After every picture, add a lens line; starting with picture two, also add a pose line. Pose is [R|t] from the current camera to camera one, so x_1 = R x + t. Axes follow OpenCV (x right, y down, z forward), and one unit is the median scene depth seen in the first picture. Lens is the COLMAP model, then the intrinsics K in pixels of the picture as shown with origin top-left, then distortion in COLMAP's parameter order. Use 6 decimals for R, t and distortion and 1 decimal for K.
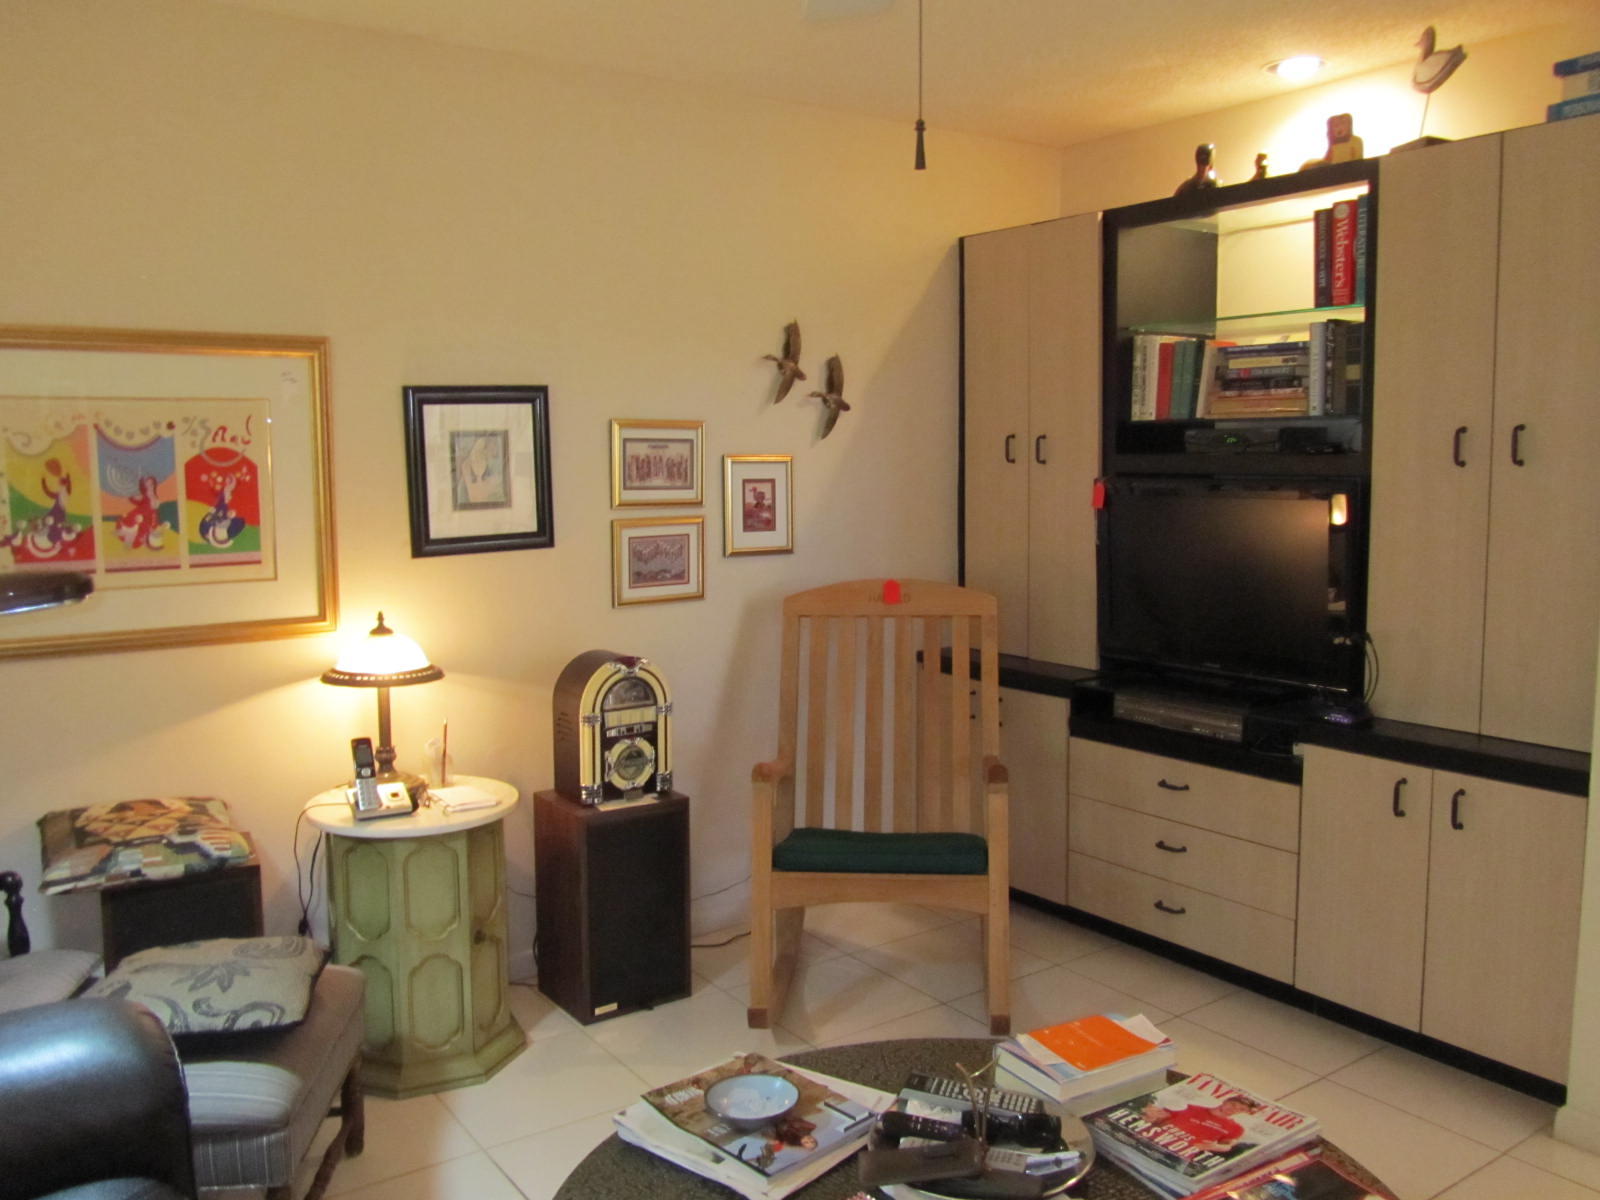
lens RADIAL K [[1325.4, 0, 808.4], [0, 1325.4, 596.2], [0, 0, 1]] dist [-0.042556, 0.009184]
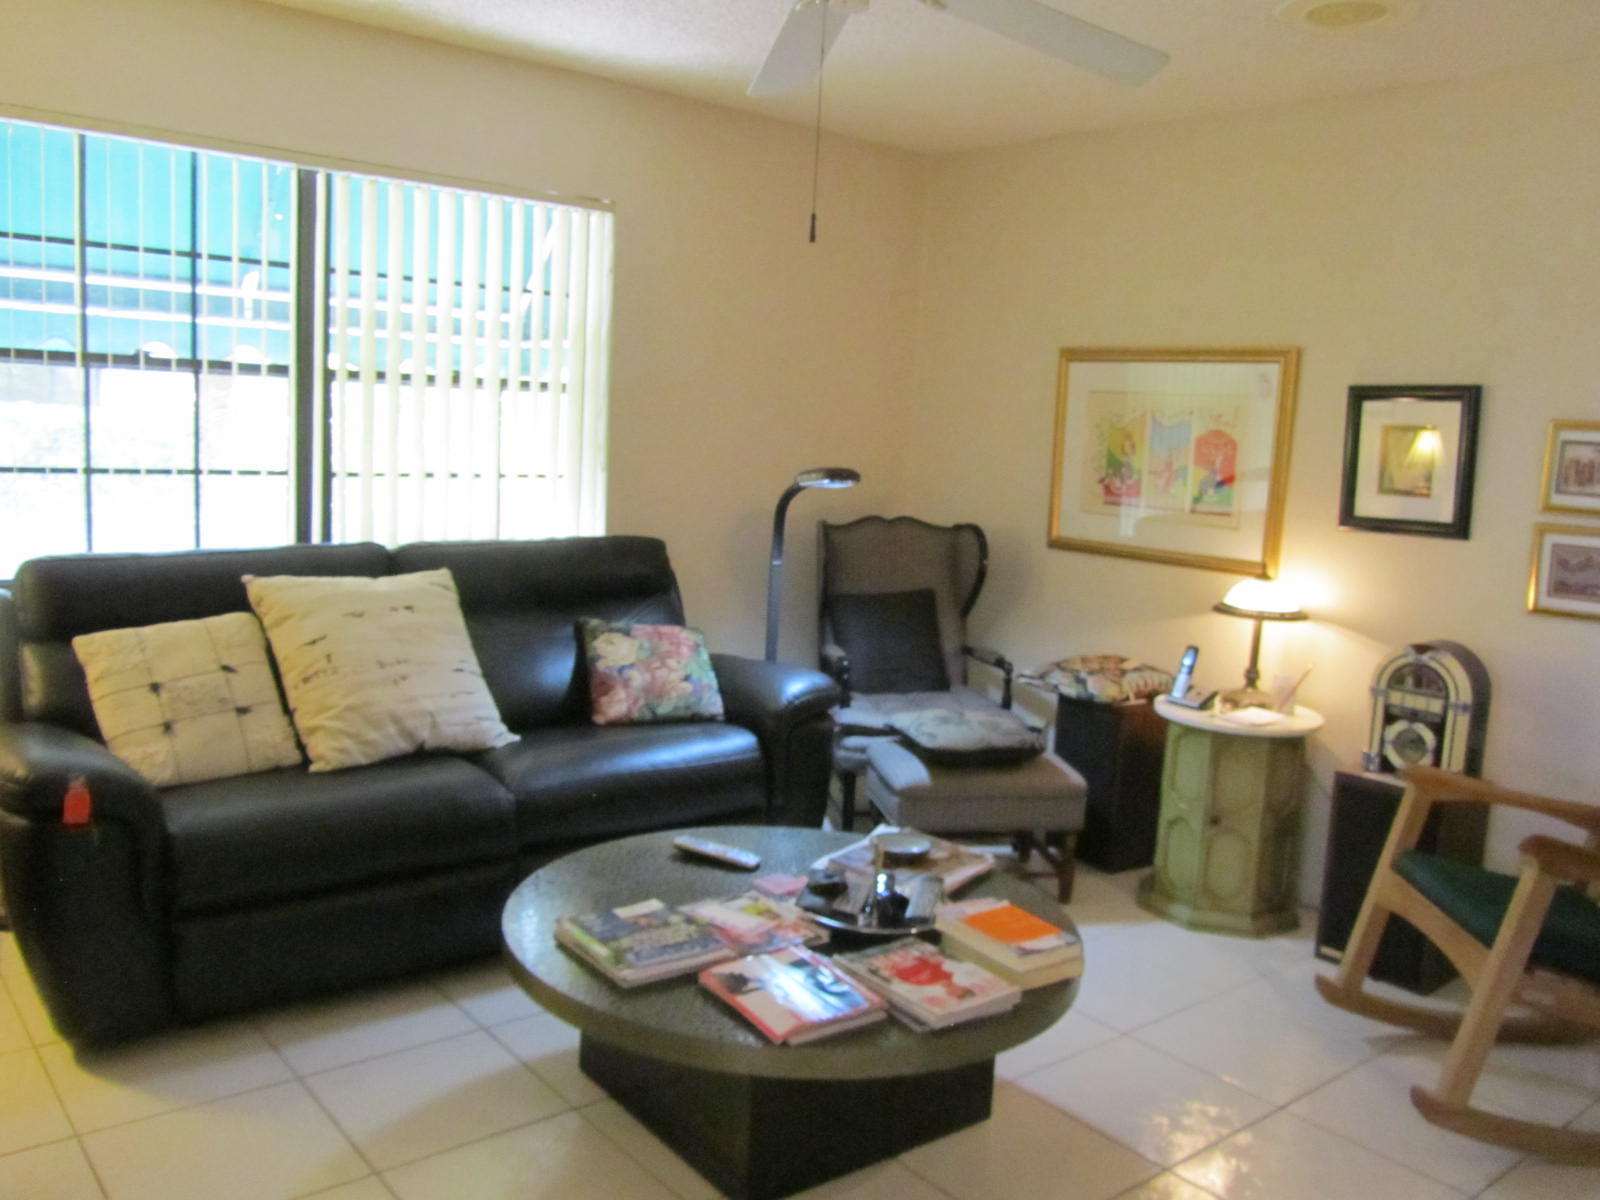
lens RADIAL K [[1325.4, 0, 808.4], [0, 1325.4, 596.2], [0, 0, 1]] dist [-0.042556, 0.009184]
pose [[0.074714, 0.144161, -0.986730, 0.851432], [-0.160541, 0.978327, 0.130777, -0.049029], [0.984197, 0.148640, 0.096239, 0.425565]]
